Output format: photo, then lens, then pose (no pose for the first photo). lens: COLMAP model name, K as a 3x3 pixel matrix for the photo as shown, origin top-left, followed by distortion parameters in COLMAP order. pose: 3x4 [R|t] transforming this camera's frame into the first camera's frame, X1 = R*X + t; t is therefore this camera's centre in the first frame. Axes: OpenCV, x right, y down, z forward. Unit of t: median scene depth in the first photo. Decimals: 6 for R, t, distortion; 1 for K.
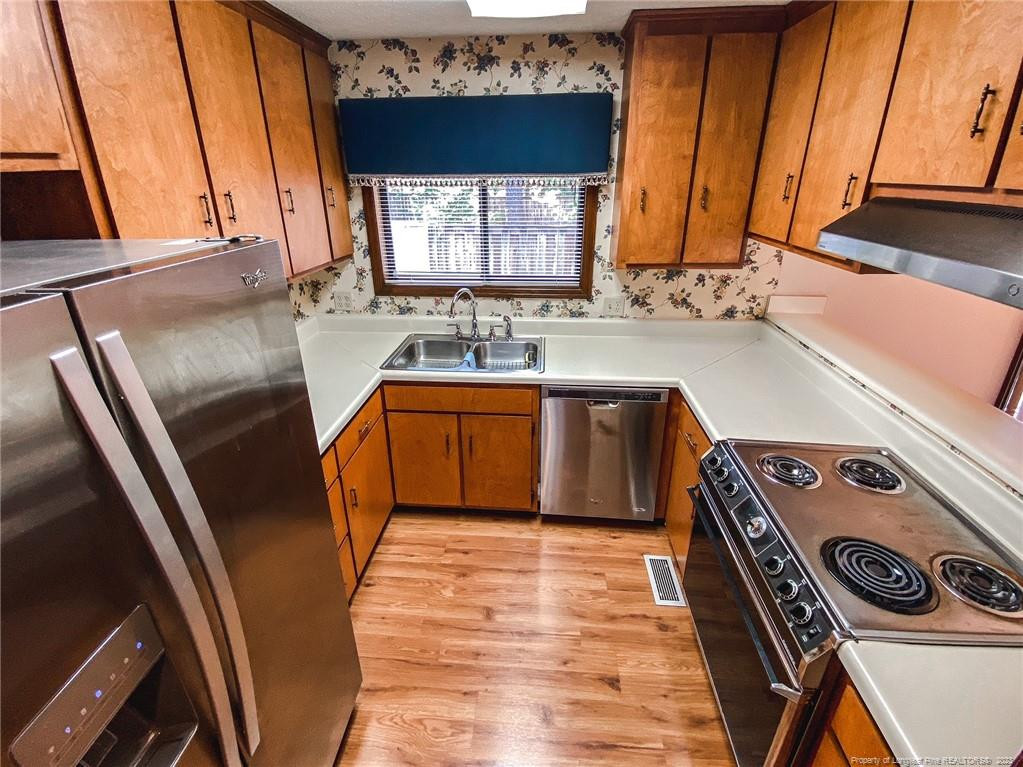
lens RADIAL K [[438.5, 0, 513.7], [0, 438.5, 347.2], [0, 0, 1]] dist [0.056371, -0.052689]
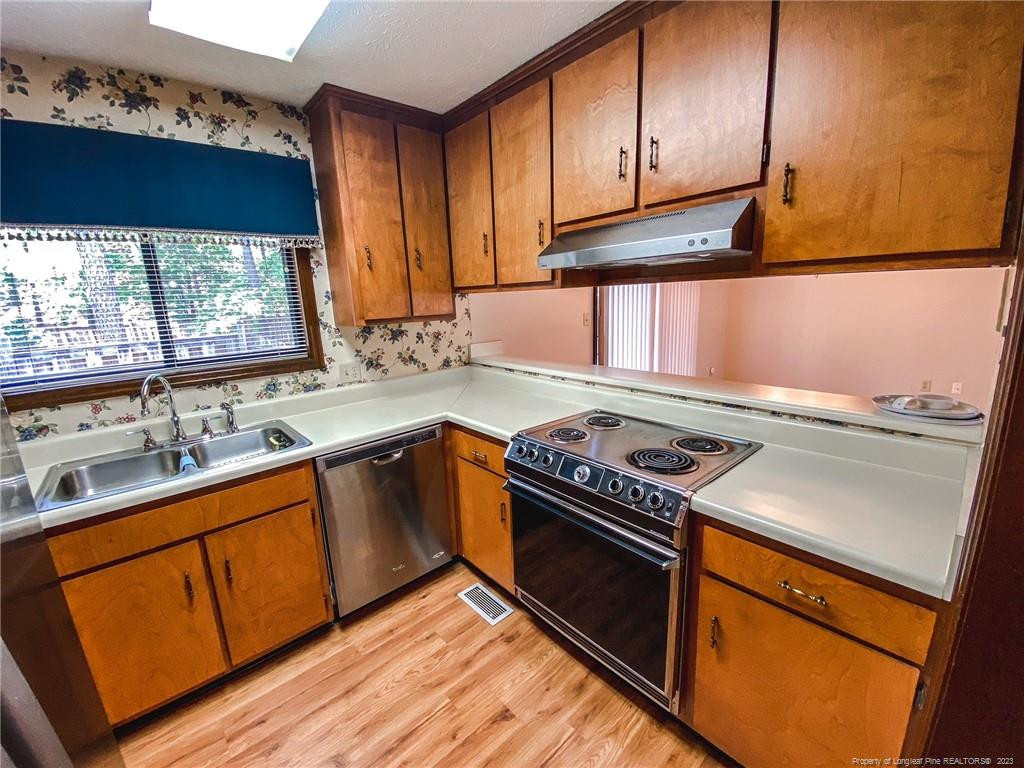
lens RADIAL K [[410.6, 0, 501.7], [0, 410.6, 383.4], [0, 0, 1]] dist [0.036808, -0.033507]
pose [[0.705450, -0.168318, 0.688484, -0.198994], [0.284661, 0.956888, -0.057740, 0.092868], [-0.649083, 0.236717, 0.722950, 0.145533]]
